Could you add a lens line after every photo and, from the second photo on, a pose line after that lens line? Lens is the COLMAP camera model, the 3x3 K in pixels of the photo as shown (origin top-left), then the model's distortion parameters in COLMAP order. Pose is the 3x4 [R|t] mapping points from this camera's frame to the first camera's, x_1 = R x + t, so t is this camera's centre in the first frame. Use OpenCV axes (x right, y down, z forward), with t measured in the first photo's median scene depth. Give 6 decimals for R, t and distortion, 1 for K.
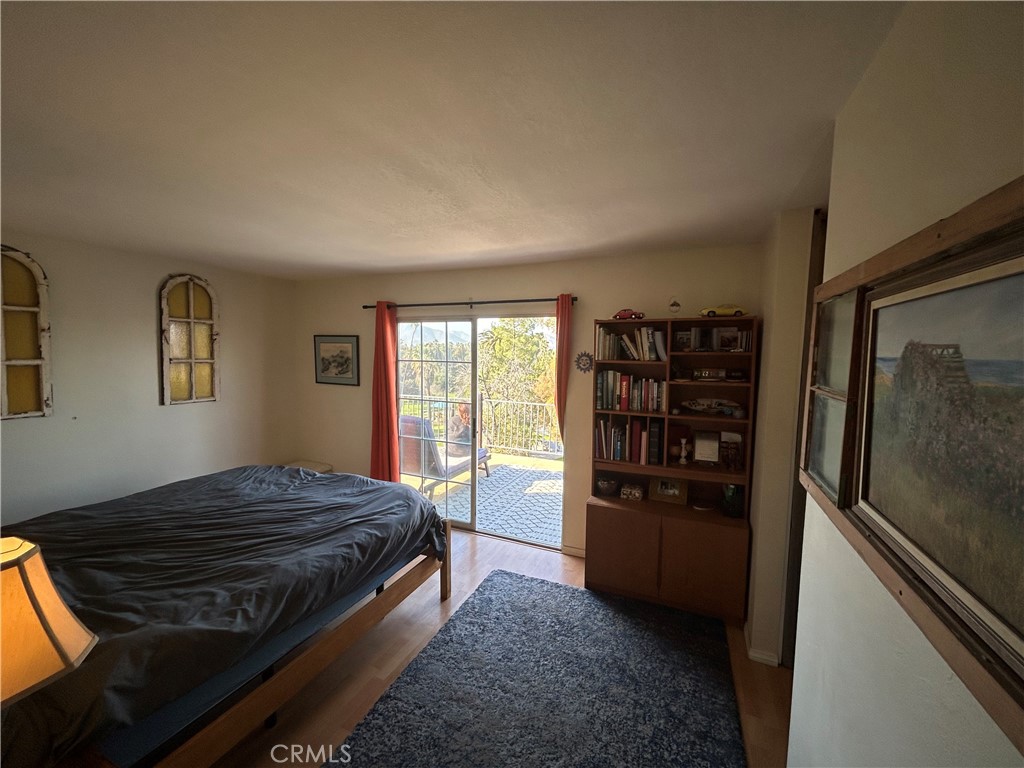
lens RADIAL K [[415.7, 0, 511.7], [0, 415.7, 380.8], [0, 0, 1]] dist [-0.000250, 0.001752]
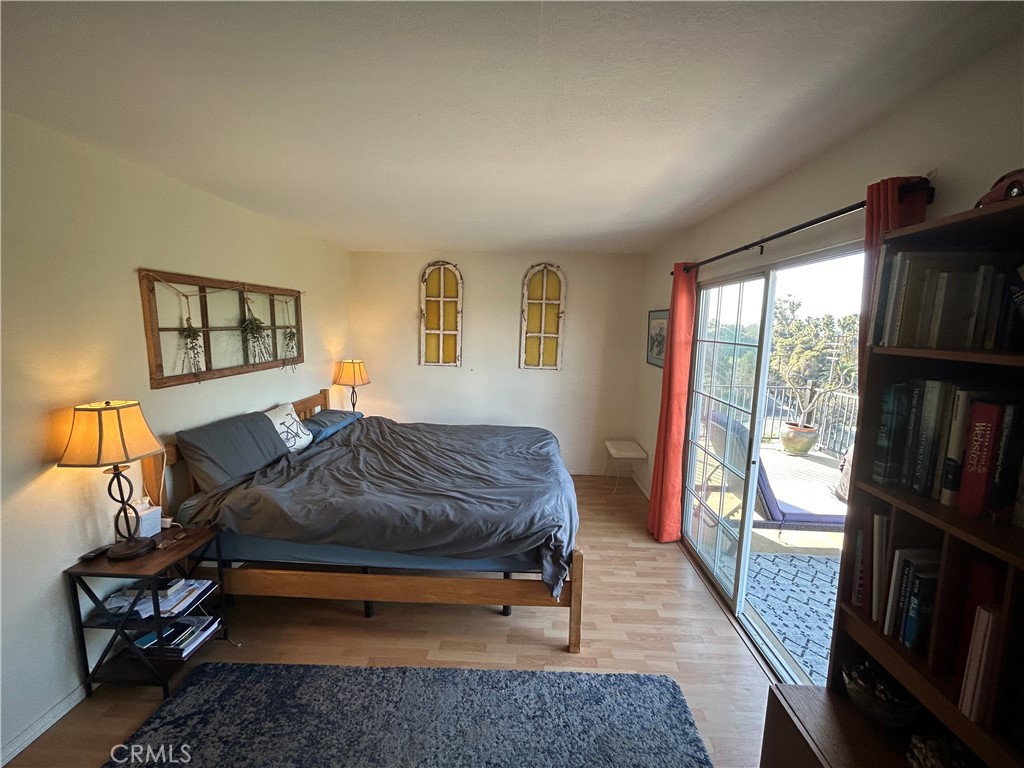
lens RADIAL K [[415.7, 0, 513.1], [0, 415.7, 382.1], [0, 0, 1]] dist [-0.000250, 0.001752]
pose [[0.369601, 0.122717, -0.921051, 0.453993], [-0.083227, 0.991628, 0.098723, -0.031038], [0.925456, 0.040168, 0.376721, 0.611656]]
